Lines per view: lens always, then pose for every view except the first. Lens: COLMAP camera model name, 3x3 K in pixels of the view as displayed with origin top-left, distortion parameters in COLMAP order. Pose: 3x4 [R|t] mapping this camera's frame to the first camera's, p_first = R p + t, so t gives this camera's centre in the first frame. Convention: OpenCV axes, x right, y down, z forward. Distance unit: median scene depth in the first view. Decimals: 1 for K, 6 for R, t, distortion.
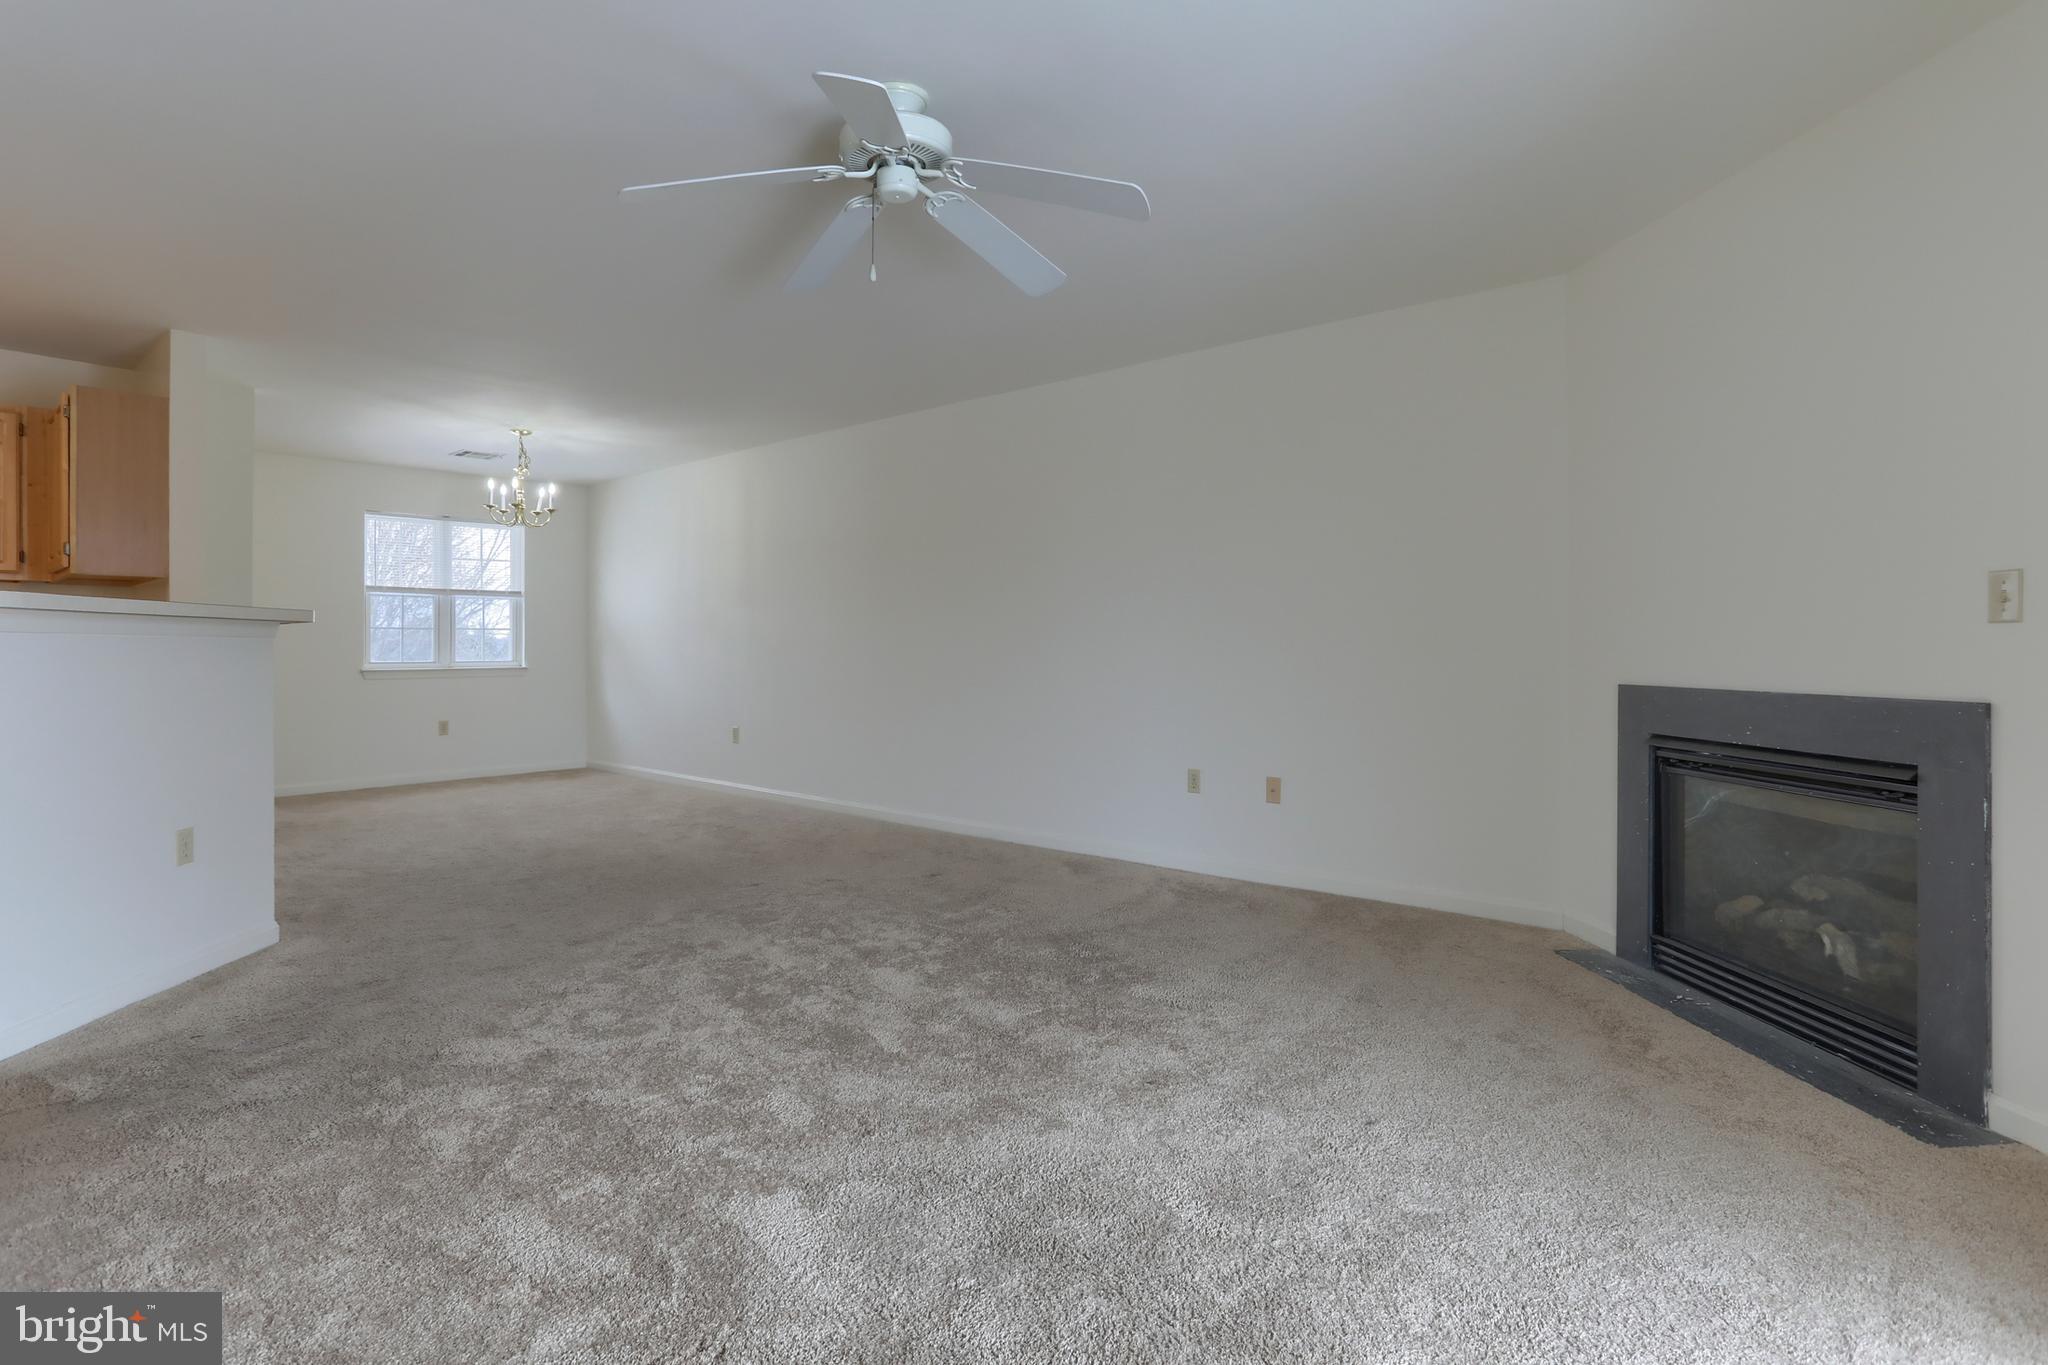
lens RADIAL K [[1012.7, 0, 1021.6], [0, 1012.7, 652.1], [0, 0, 1]] dist [-0.017734, -0.000002]
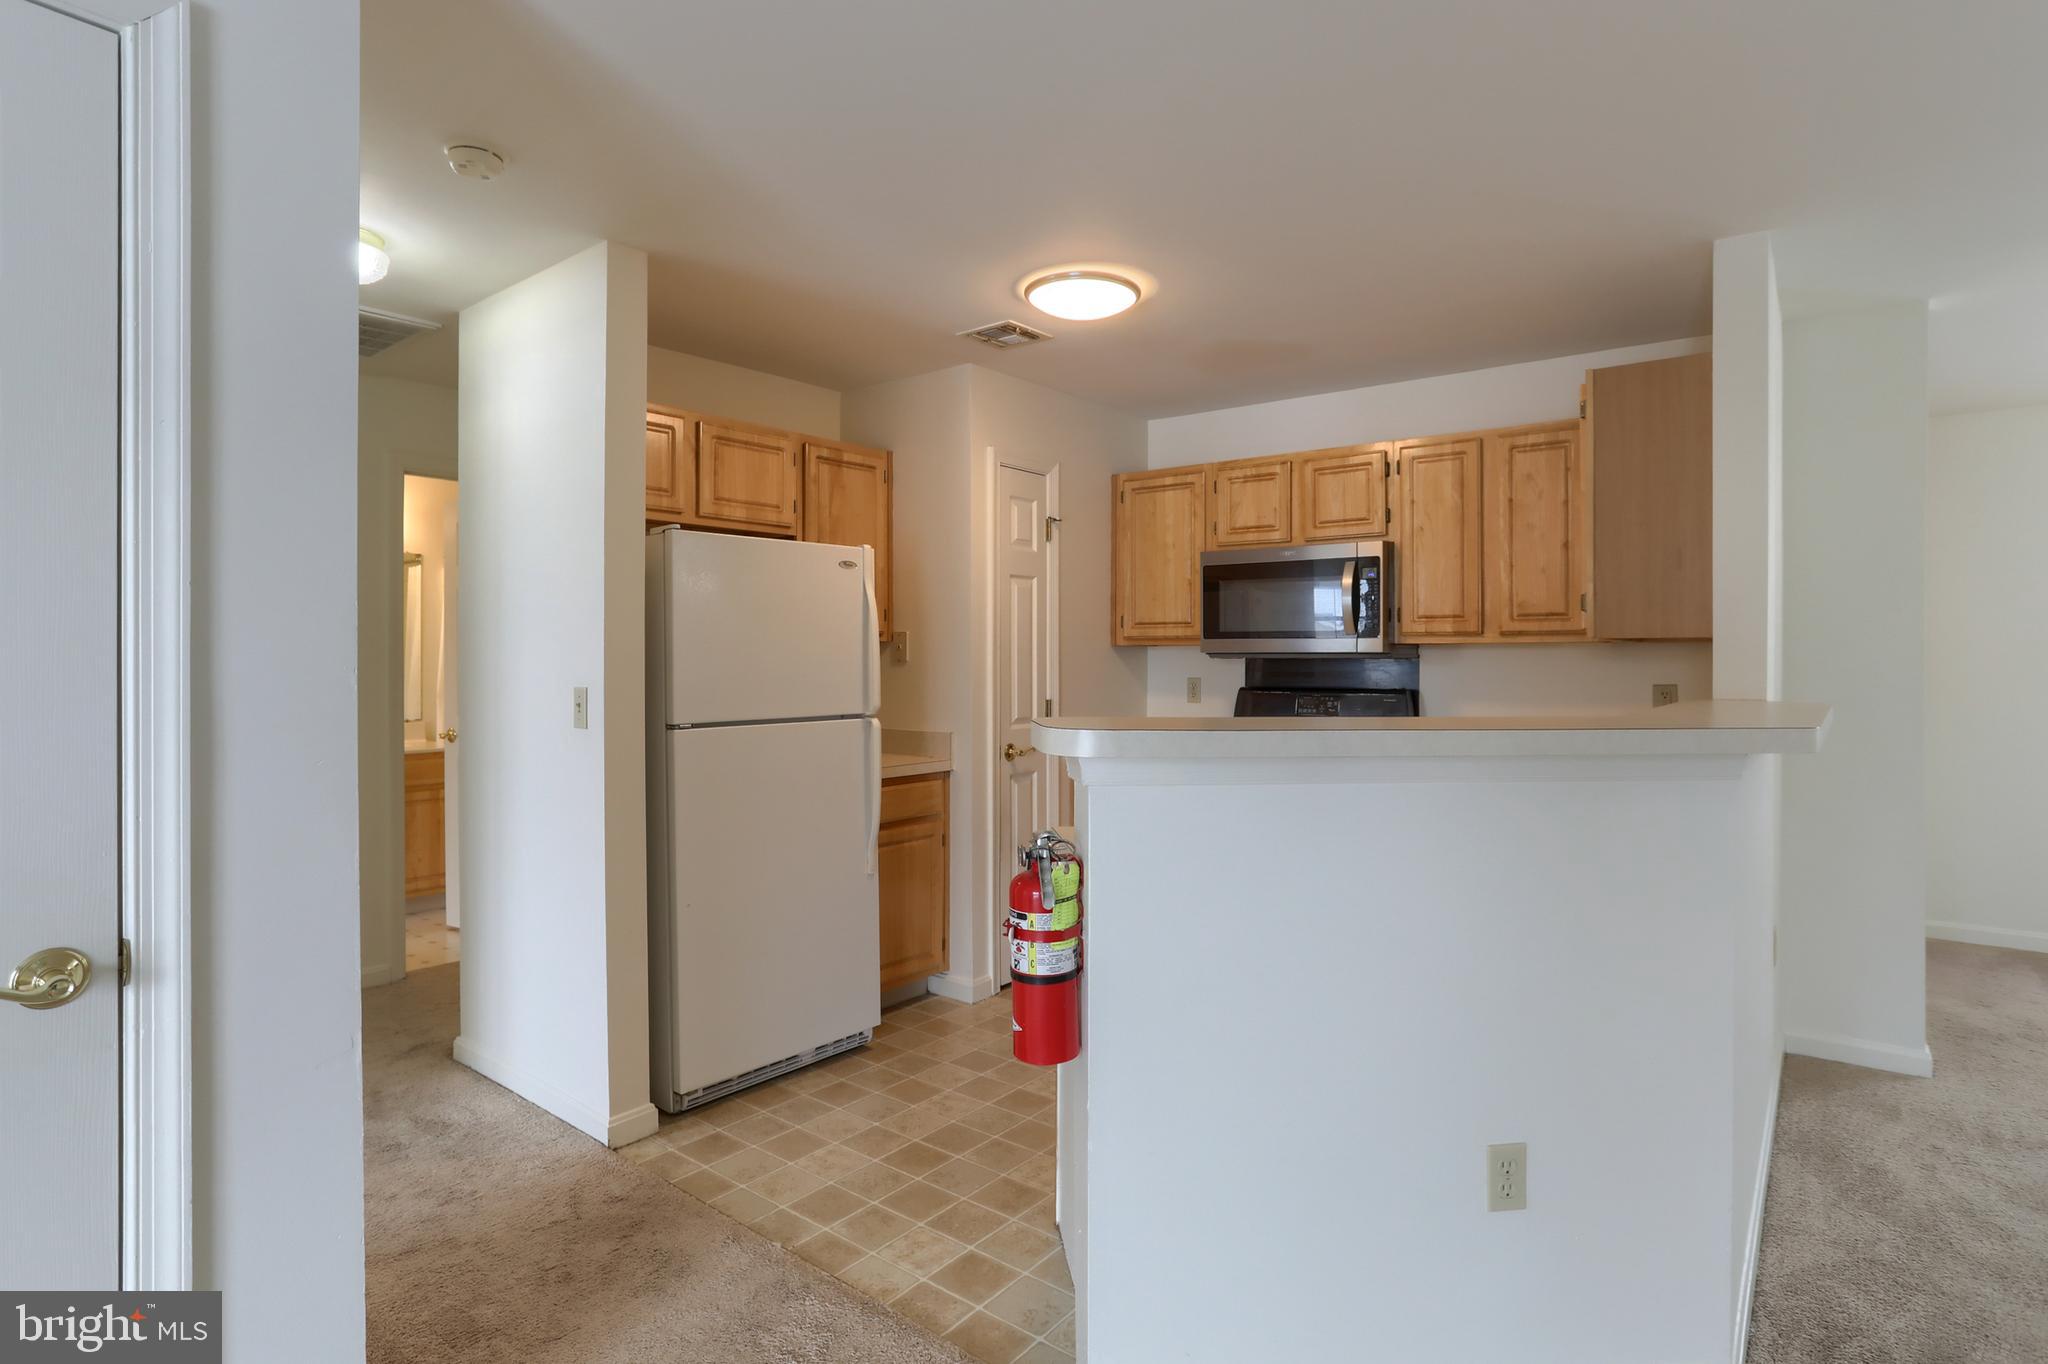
lens RADIAL K [[1048.9, 0, 1015.8], [0, 1048.9, 662.7], [0, 0, 1]] dist [-0.069250, 0.036453]
pose [[0.047096, 0.002571, -0.998887, -0.125291], [-0.007009, 0.999973, 0.002243, -0.030722], [0.998866, 0.006896, 0.047113, 0.287795]]
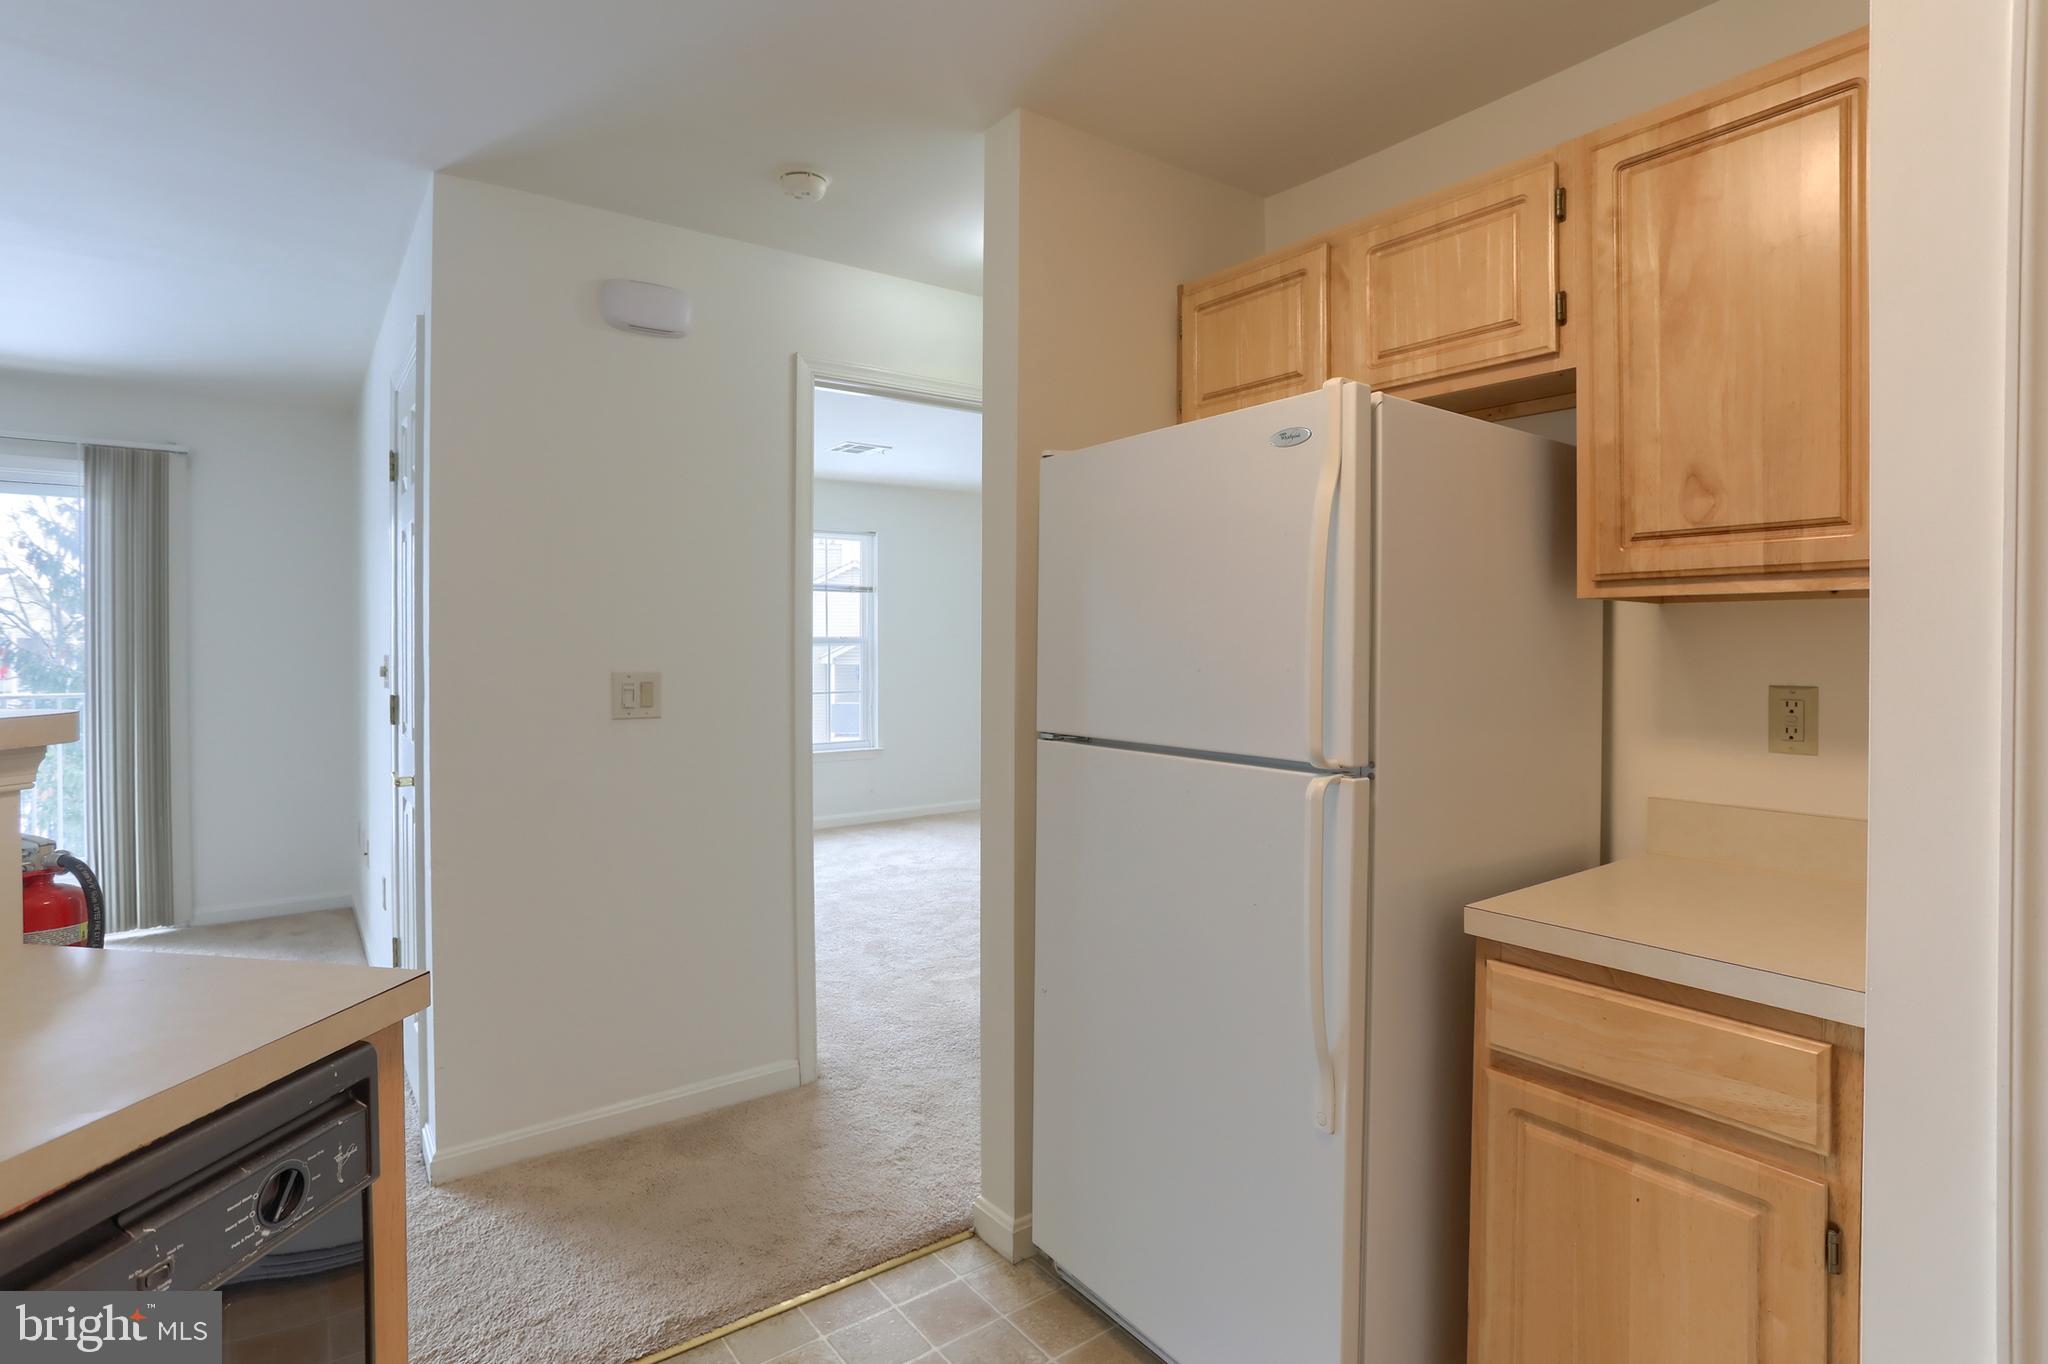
lens RADIAL K [[1014.5, 0, 1032.8], [0, 1014.5, 659.0], [0, 0, 1]] dist [-0.017213, 0.000028]
pose [[-0.980158, -0.006794, 0.198103, -0.550924], [-0.002689, 0.999776, 0.020982, -0.031250], [-0.198202, 0.020033, -0.979957, 0.440103]]
